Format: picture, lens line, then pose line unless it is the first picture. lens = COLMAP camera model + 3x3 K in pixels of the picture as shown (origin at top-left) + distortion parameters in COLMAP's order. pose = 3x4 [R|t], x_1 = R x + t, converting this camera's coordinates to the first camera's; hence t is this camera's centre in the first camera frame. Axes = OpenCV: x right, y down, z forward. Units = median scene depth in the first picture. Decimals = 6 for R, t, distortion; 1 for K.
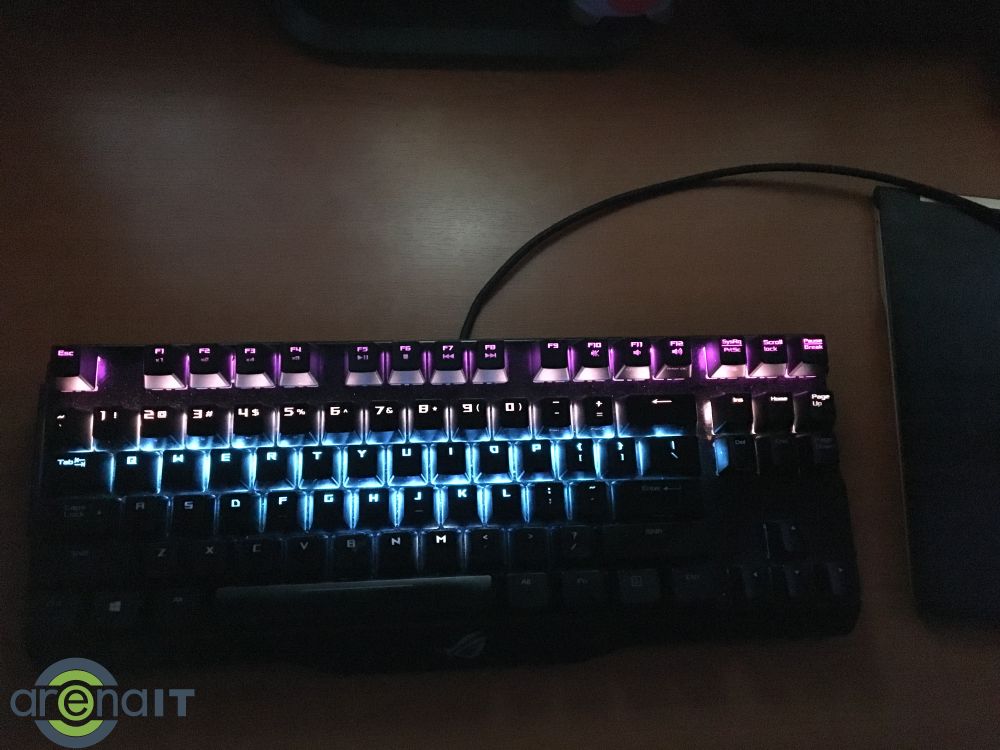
lens RADIAL K [[843.3, 0, 501.5], [0, 843.3, 374.0], [0, 0, 1]] dist [0.106590, -0.205221]
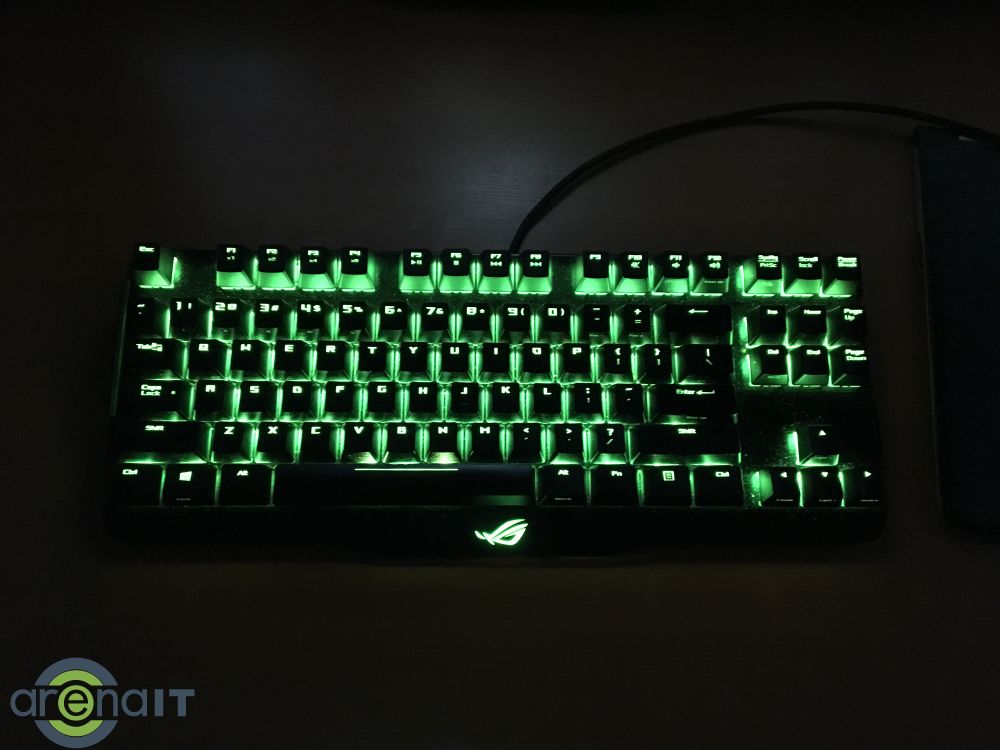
lens RADIAL K [[843.3, 0, 501.5], [0, 843.3, 374.0], [0, 0, 1]] dist [0.106590, -0.205221]
pose [[0.998372, 0.027081, -0.050196, 0.000998], [-0.027462, 0.999599, -0.006919, 0.124344], [0.049989, 0.008286, 0.998715, -0.060331]]
